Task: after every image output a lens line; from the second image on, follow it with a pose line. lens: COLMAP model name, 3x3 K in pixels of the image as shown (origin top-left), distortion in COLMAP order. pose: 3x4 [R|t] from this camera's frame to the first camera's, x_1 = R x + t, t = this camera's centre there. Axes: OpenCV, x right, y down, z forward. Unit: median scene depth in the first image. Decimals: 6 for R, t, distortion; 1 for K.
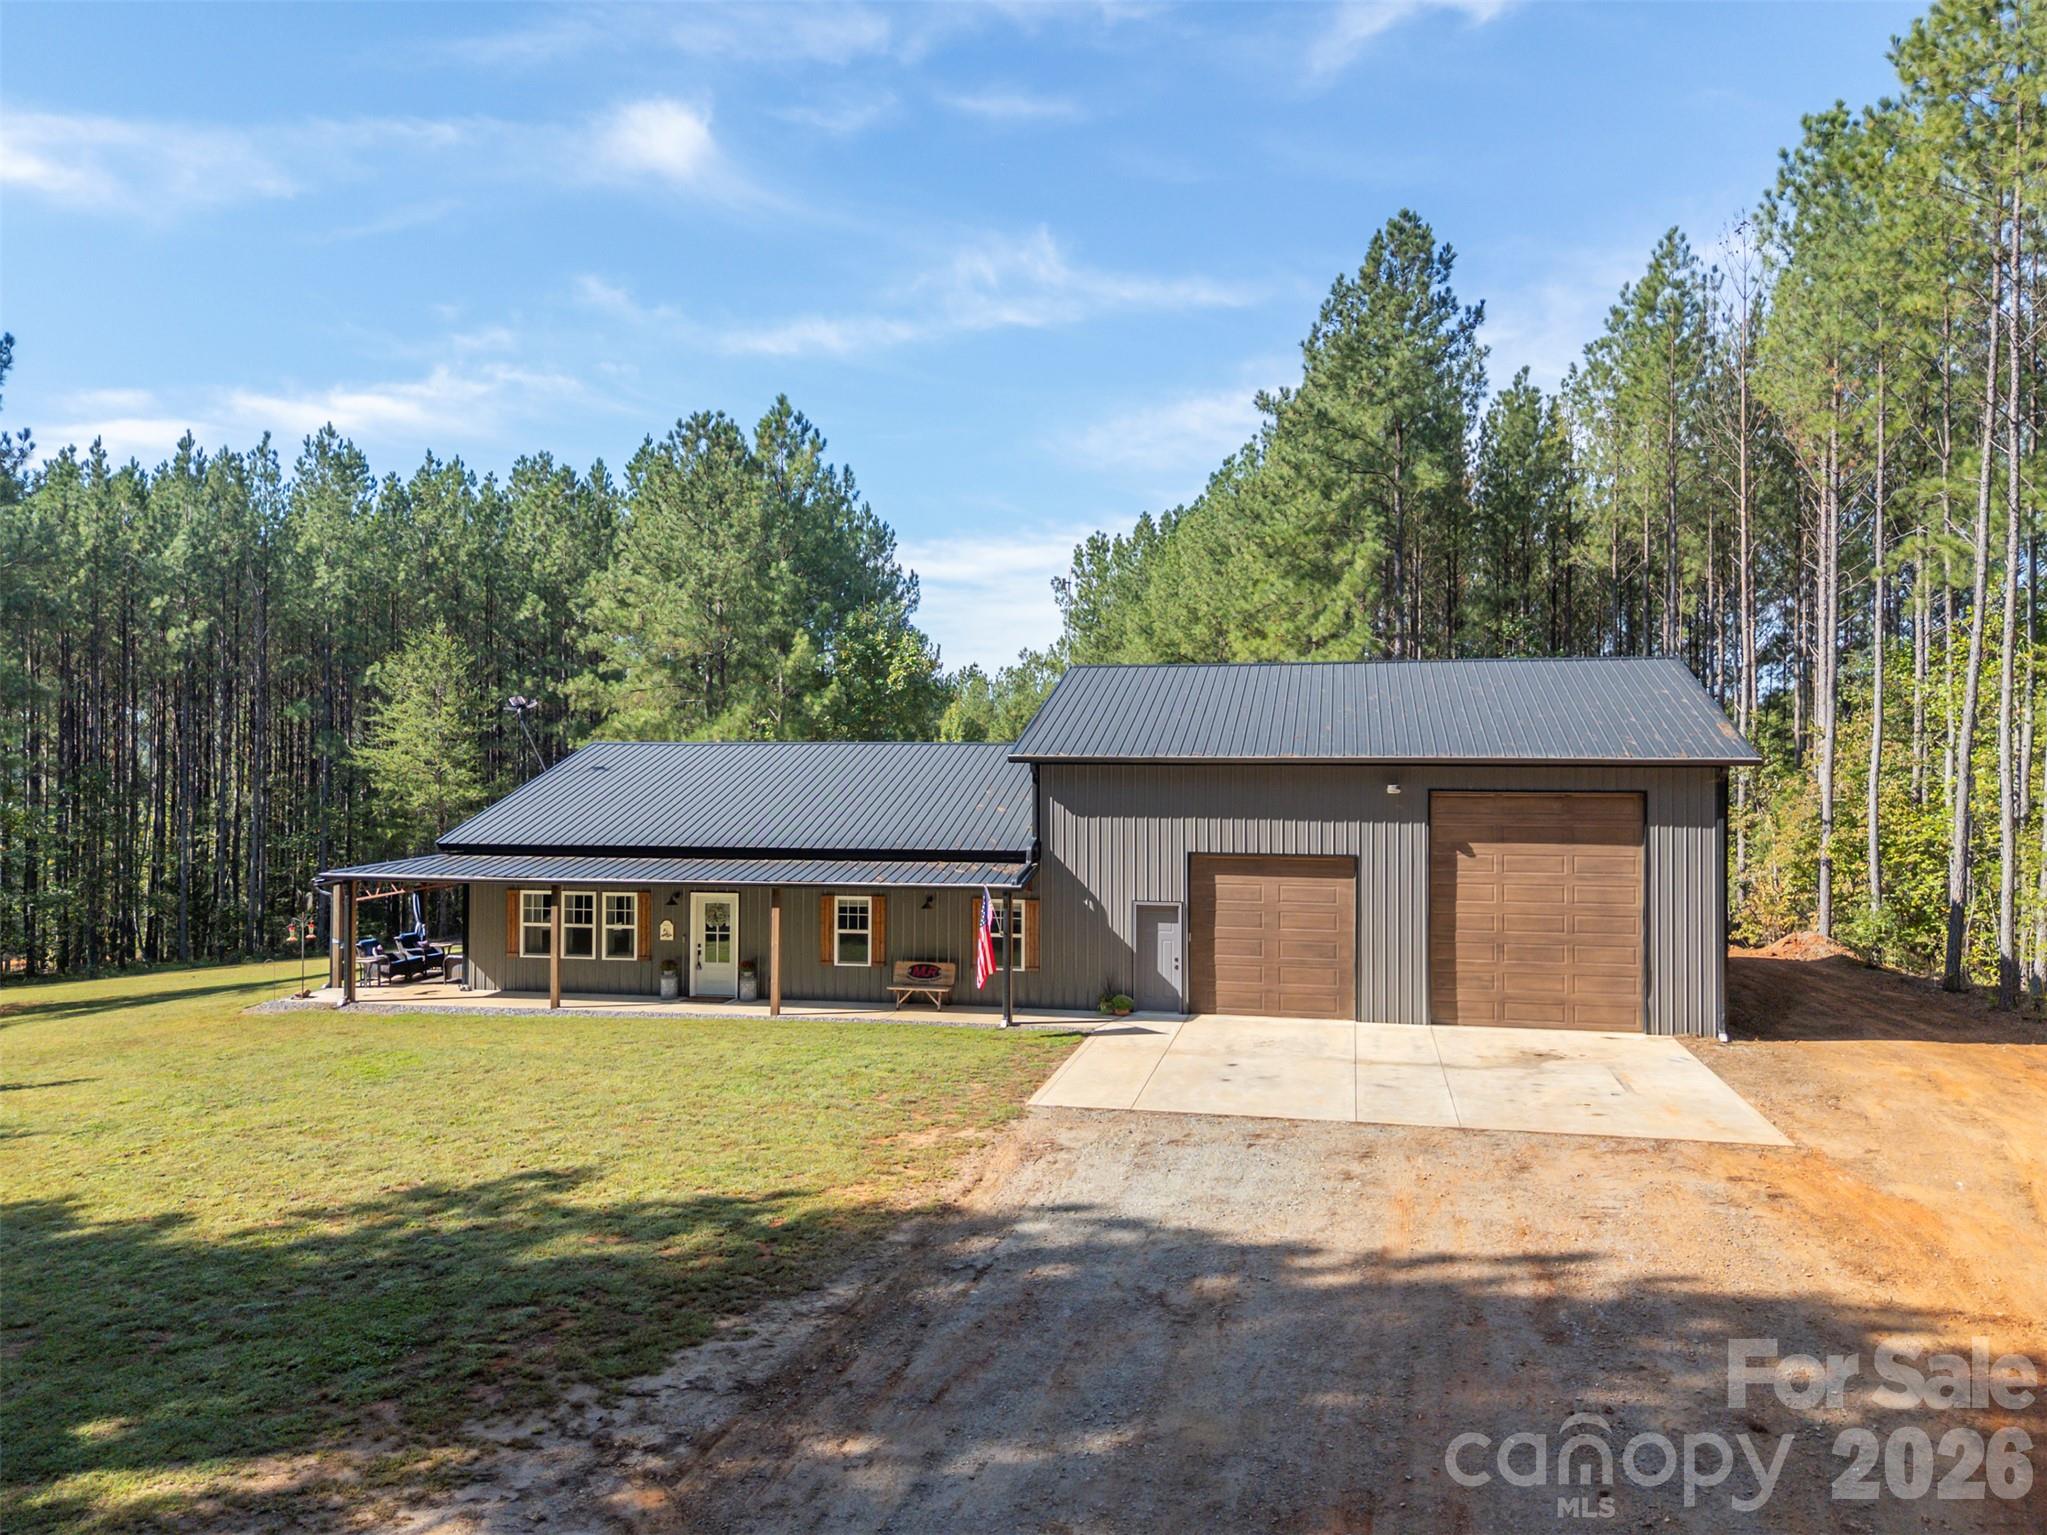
lens RADIAL K [[1633.3, 0, 1047.5], [0, 1633.3, 767.5], [0, 0, 1]] dist [0.190586, -0.300553]
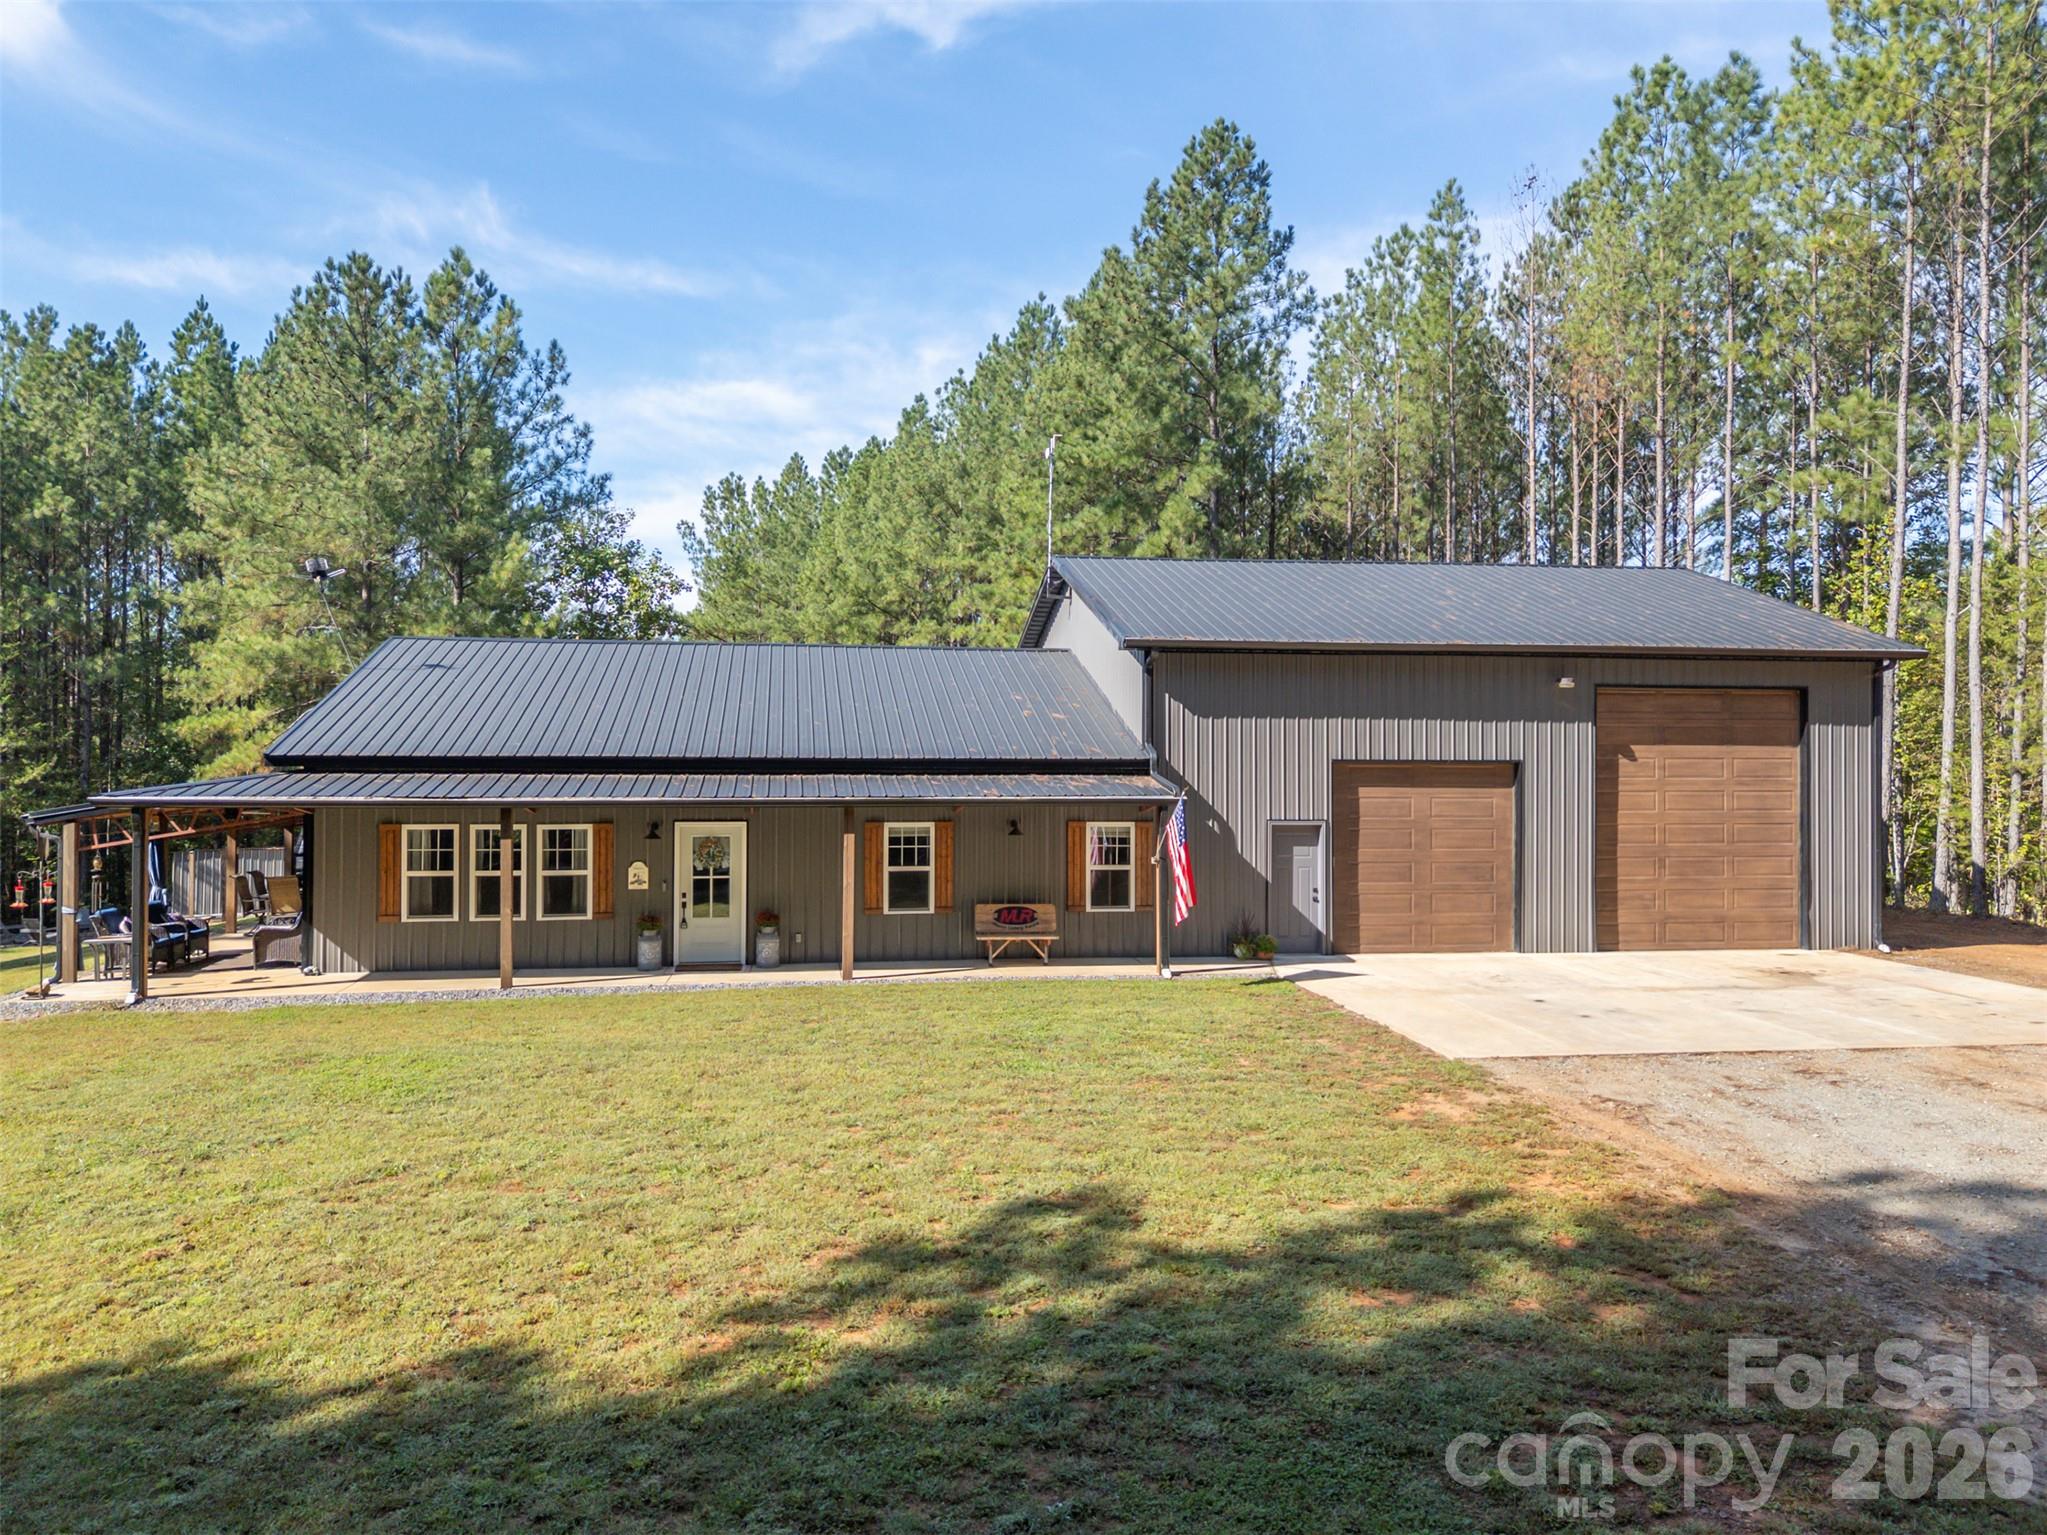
lens RADIAL K [[1572.9, 0, 1023.5], [0, 1572.9, 767.5], [0, 0, 1]] dist [0.127557, -0.125180]
pose [[0.928696, -0.000073, 0.370843, -0.348134], [0.002634, 0.999976, -0.006401, 0.059187], [-0.370834, 0.006921, 0.928673, 0.309864]]
